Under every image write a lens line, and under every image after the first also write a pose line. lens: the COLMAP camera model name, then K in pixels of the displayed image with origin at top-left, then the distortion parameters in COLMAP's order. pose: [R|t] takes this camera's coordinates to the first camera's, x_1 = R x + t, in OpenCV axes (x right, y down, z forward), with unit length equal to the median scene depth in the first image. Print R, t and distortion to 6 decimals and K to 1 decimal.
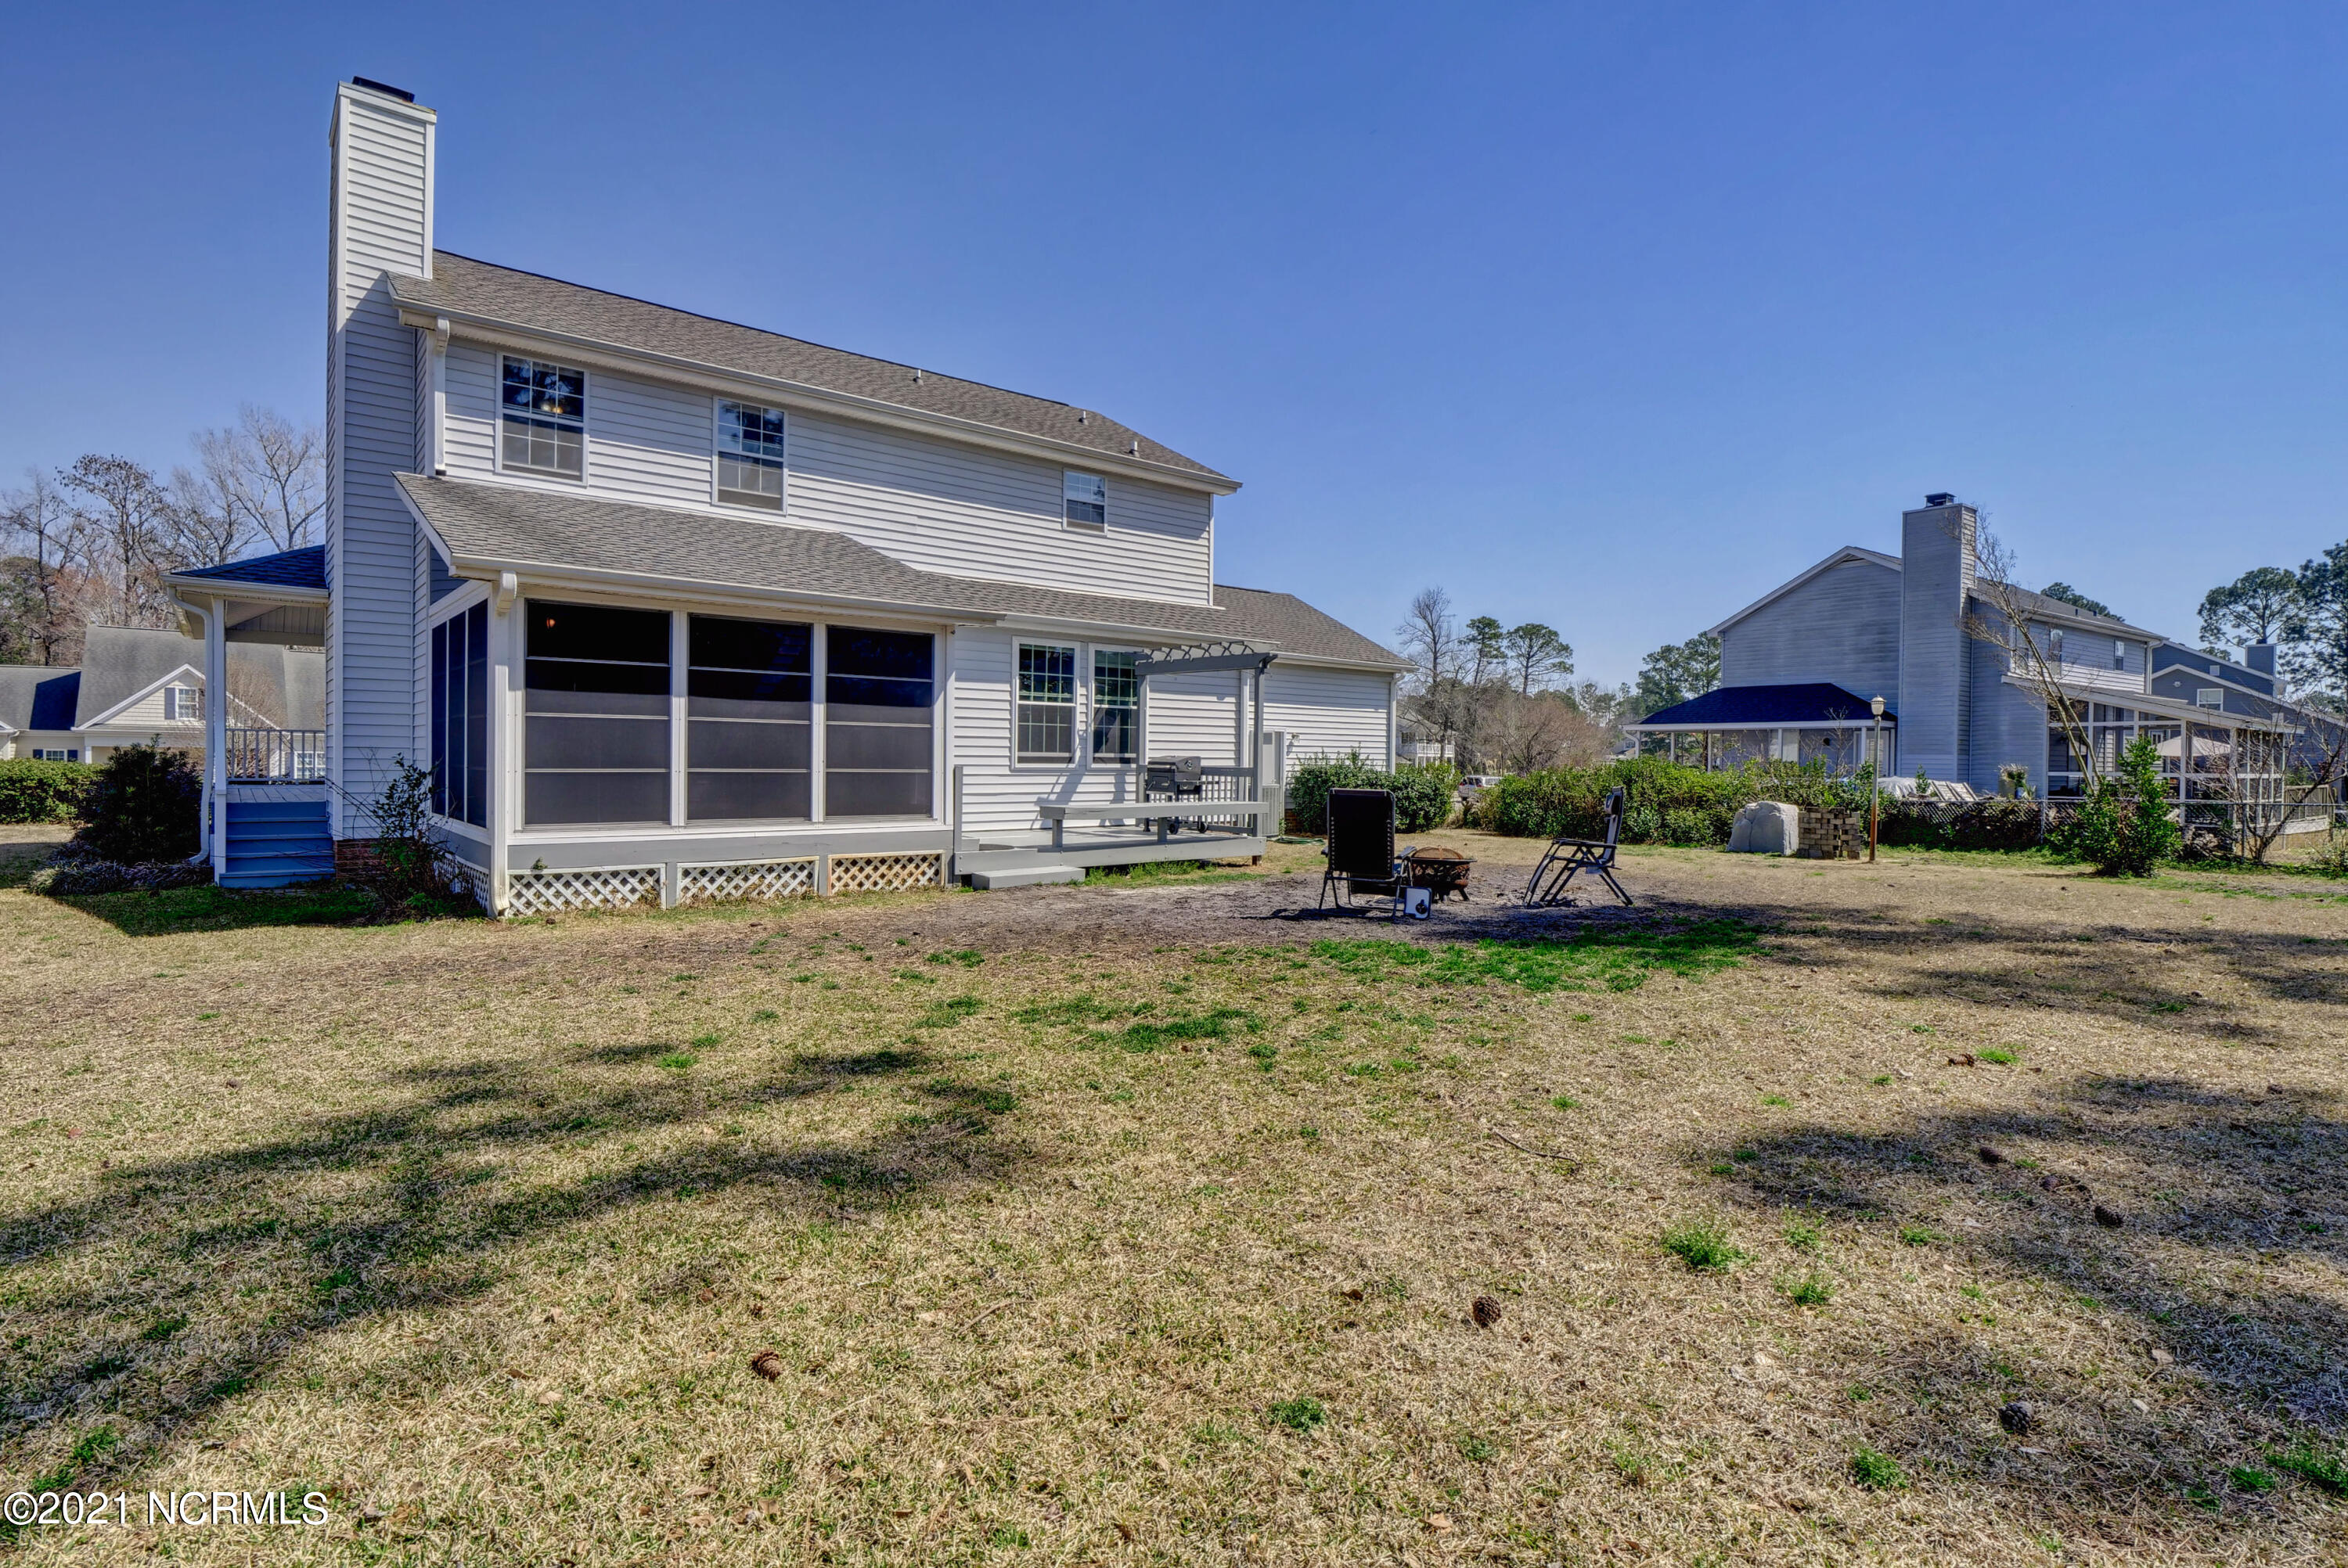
lens RADIAL K [[1142.4, 0, 1172.0], [0, 1142.4, 780.3], [0, 0, 1]] dist [-0.014069, 0.000564]
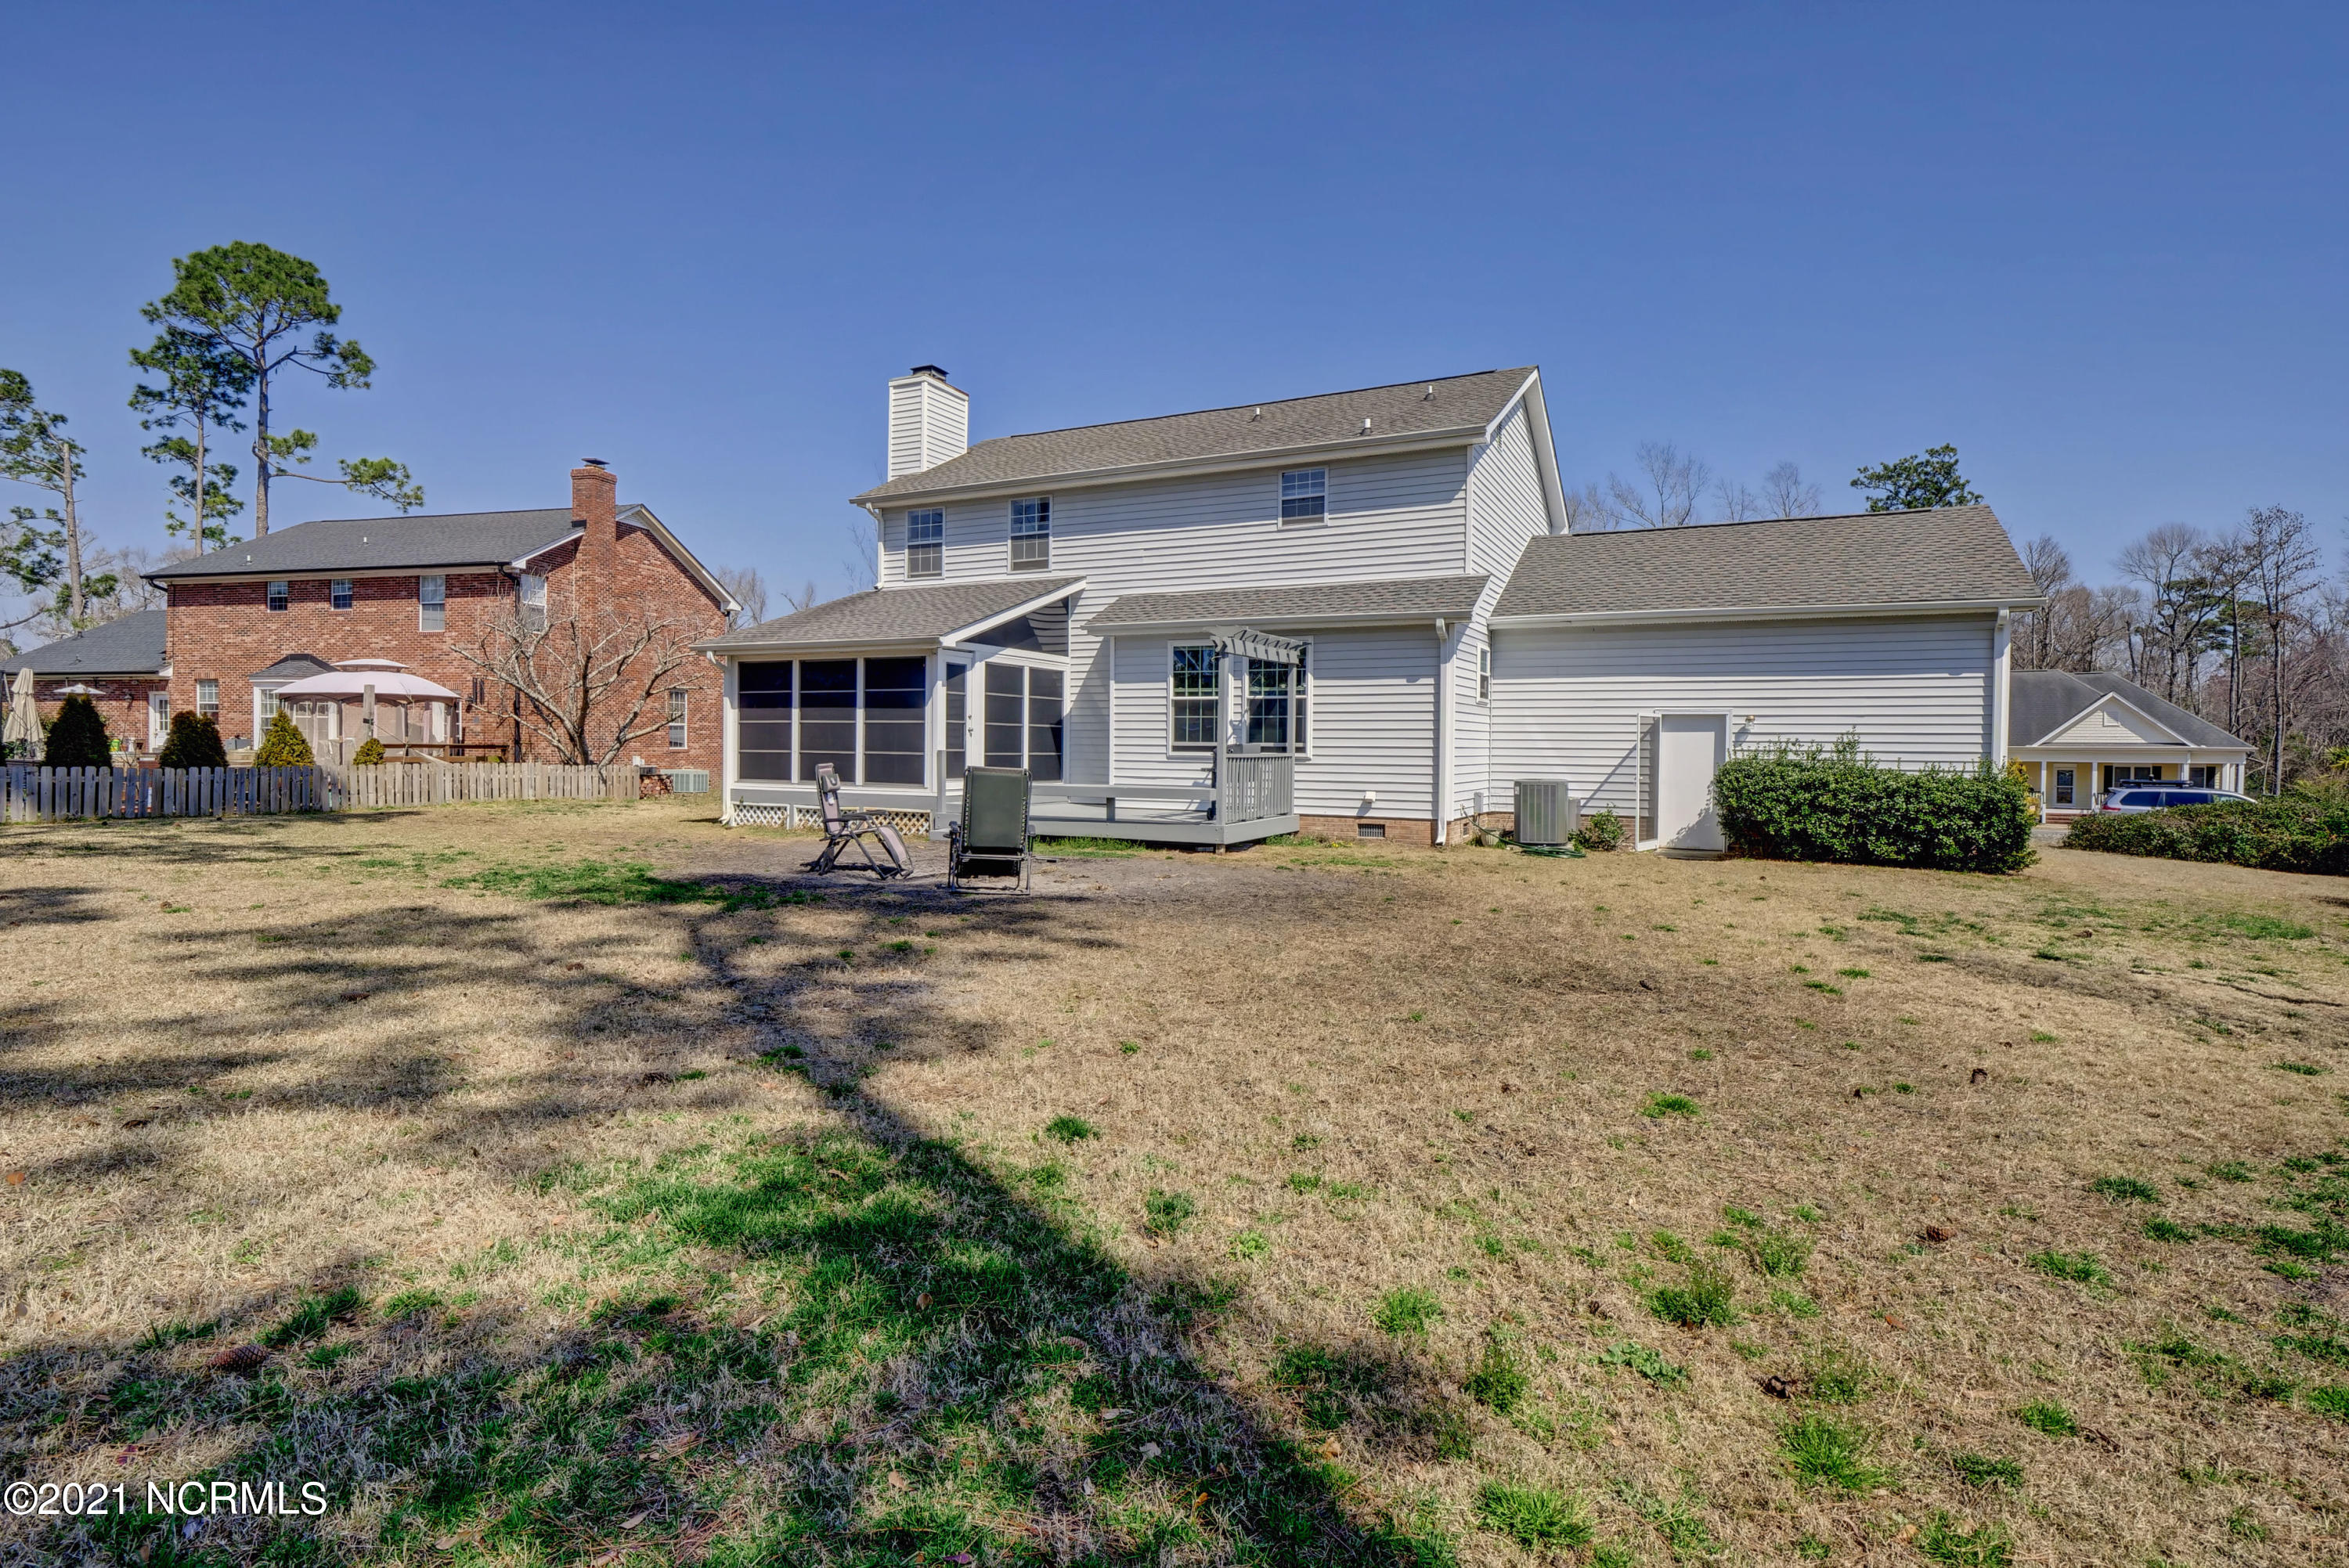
lens RADIAL K [[1142.9, 0, 1177.4], [0, 1142.9, 783.3], [0, 0, 1]] dist [-0.014069, 0.000564]
pose [[0.403591, 0.019378, -0.914734, 1.096885], [-0.024885, 0.999638, 0.010197, 0.006010], [0.914601, 0.018648, 0.403927, 0.655294]]
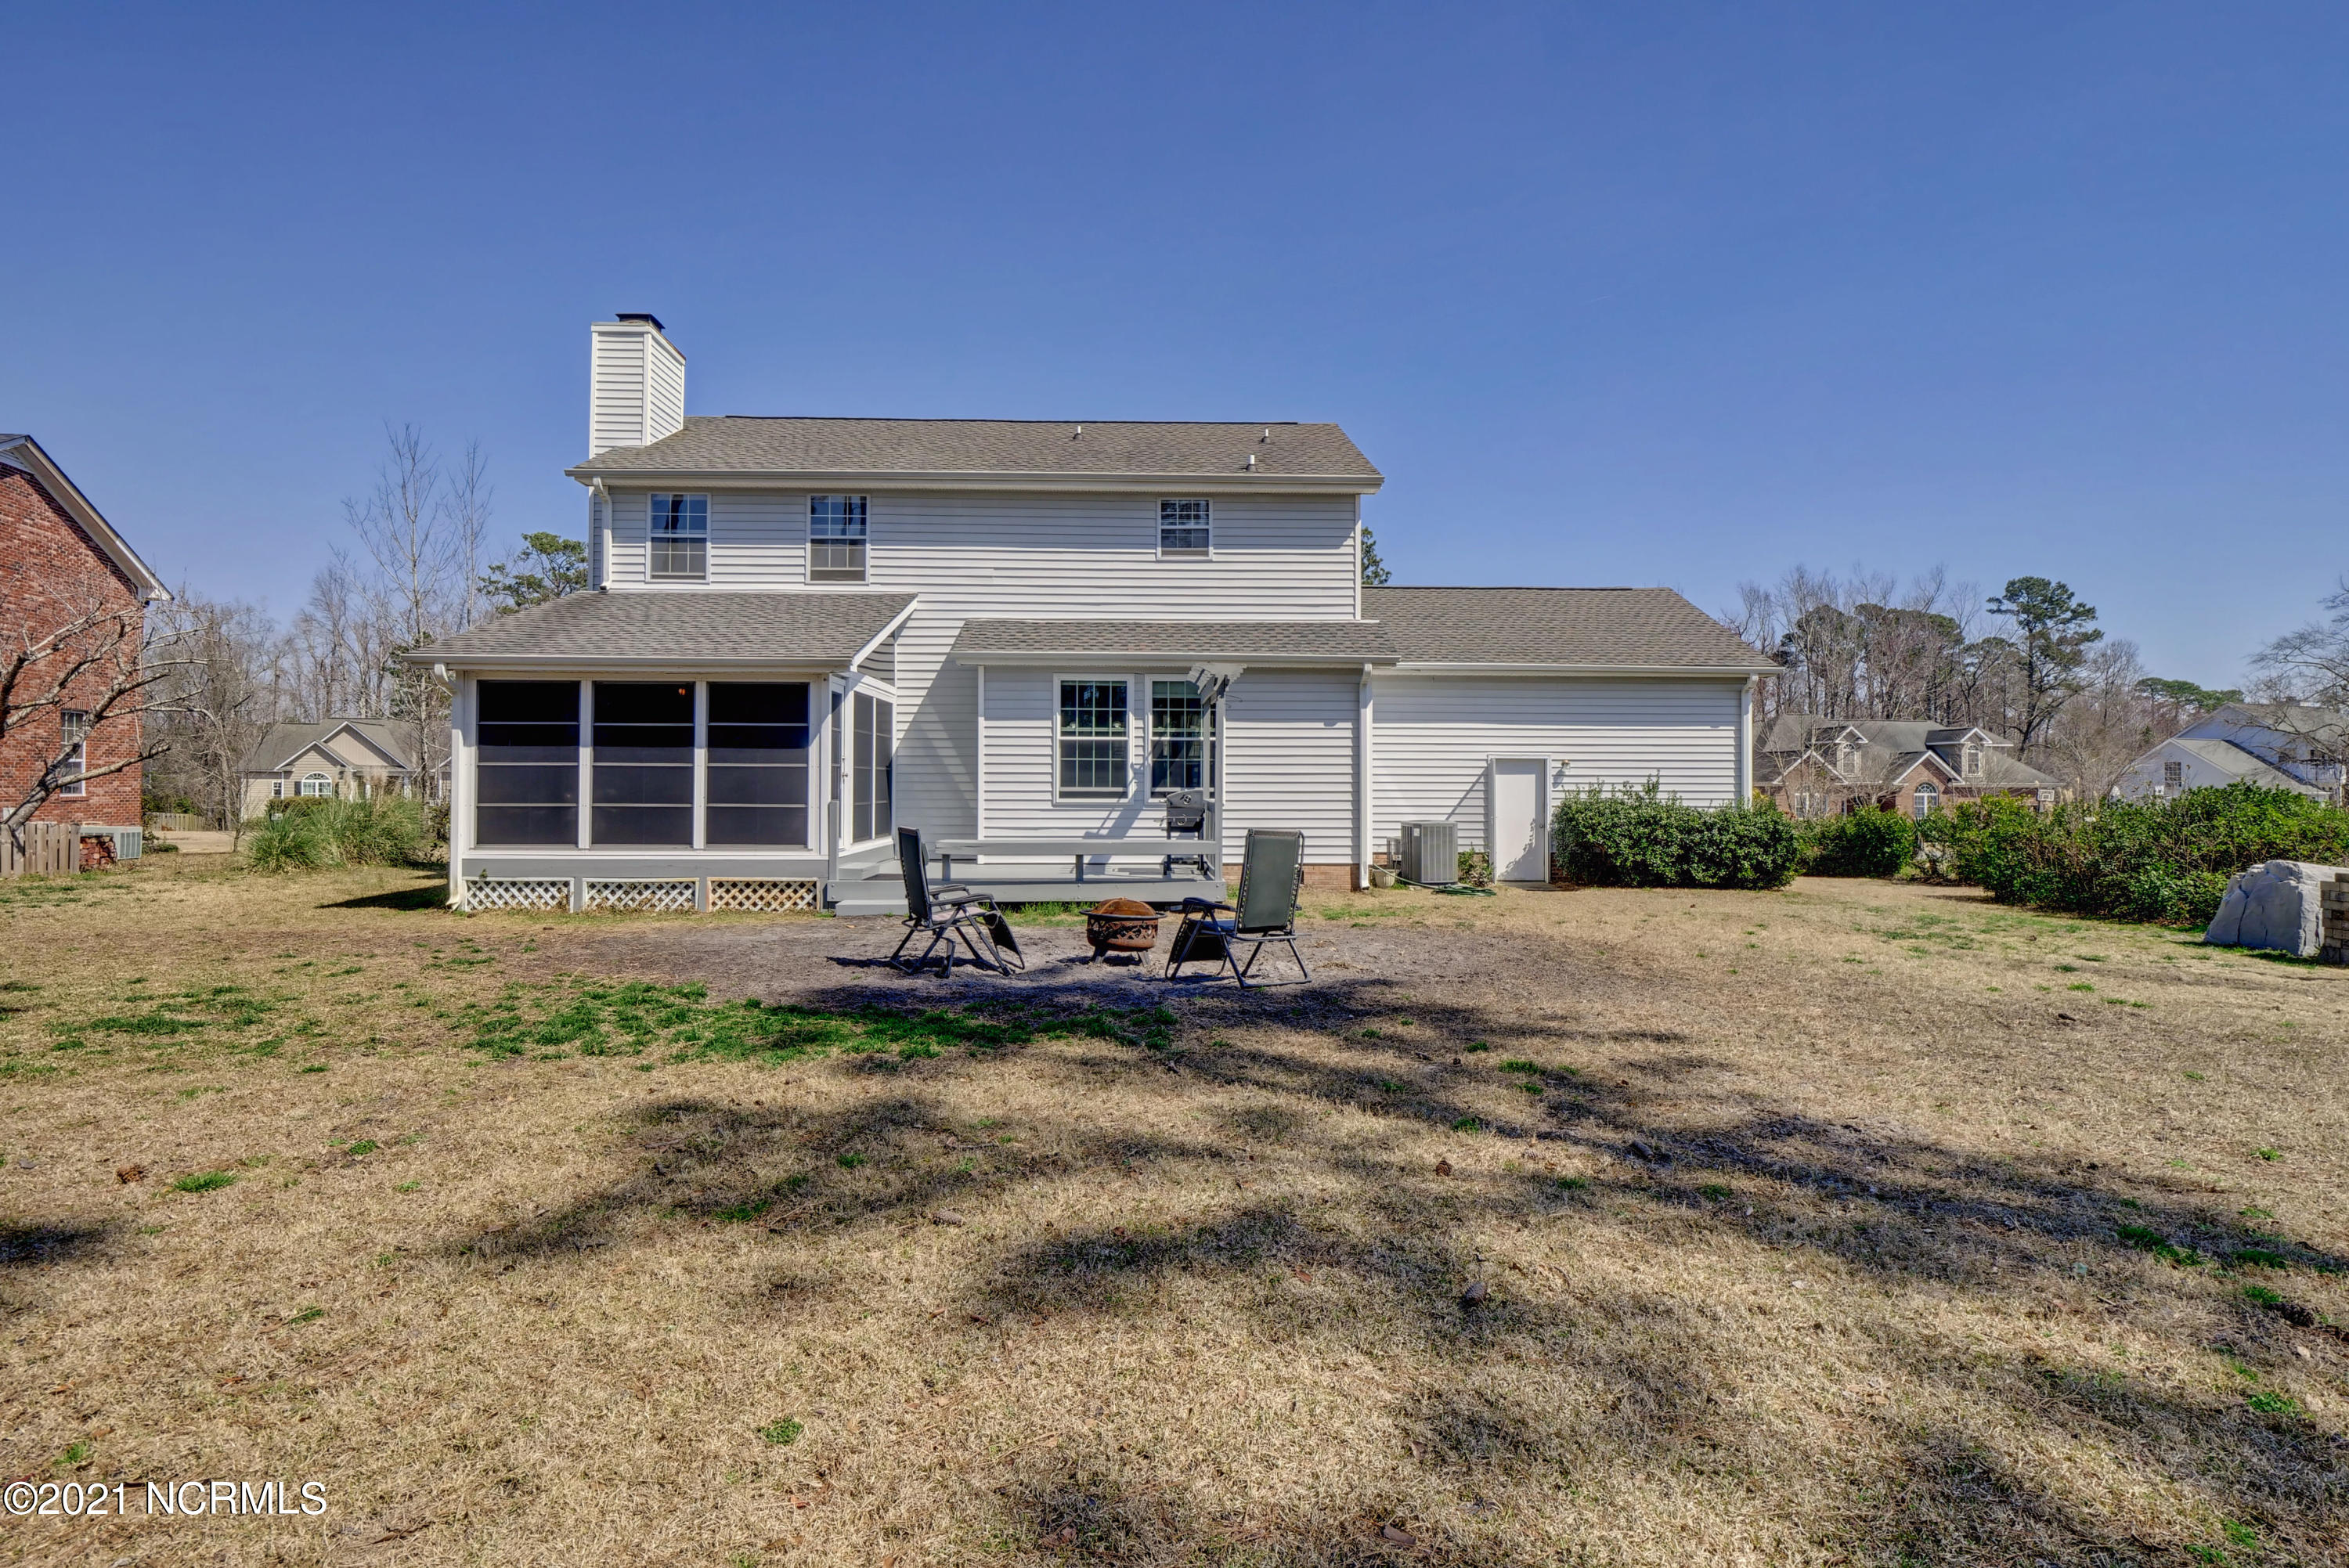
lens RADIAL K [[1142.9, 0, 1177.6], [0, 1142.9, 783.8], [0, 0, 1]] dist [-0.014069, 0.000564]
pose [[0.787560, -0.010169, -0.616155, 0.689457], [-0.006358, 0.999677, -0.024625, -0.003981], [0.616206, 0.023311, 0.787240, 0.319145]]
